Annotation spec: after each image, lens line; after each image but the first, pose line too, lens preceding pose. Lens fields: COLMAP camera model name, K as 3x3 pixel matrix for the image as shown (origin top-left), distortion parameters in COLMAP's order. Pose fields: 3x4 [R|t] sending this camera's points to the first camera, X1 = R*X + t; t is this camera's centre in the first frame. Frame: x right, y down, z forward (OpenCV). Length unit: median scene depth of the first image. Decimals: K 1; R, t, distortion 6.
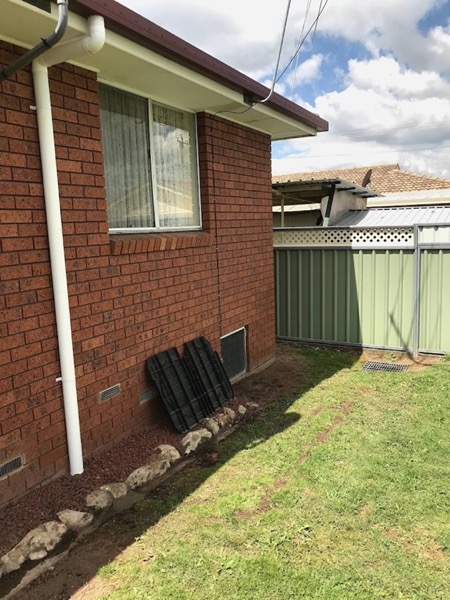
lens RADIAL K [[492.7, 0, 222.2], [0, 492.7, 299.4], [0, 0, 1]] dist [0.041813, -0.010428]
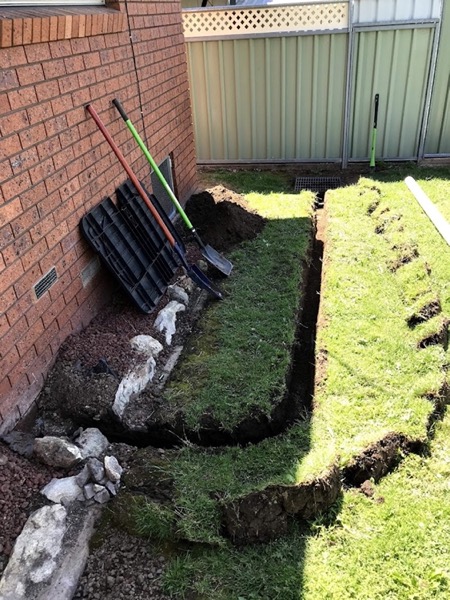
lens RADIAL K [[492.7, 0, 228.6], [0, 492.7, 296.7], [0, 0, 1]] dist [0.041813, -0.010428]
pose [[0.946239, -0.181405, 0.267812, -0.164266], [0.076481, 0.929937, 0.359678, -0.011765], [-0.314296, -0.319859, 0.893817, 0.307564]]
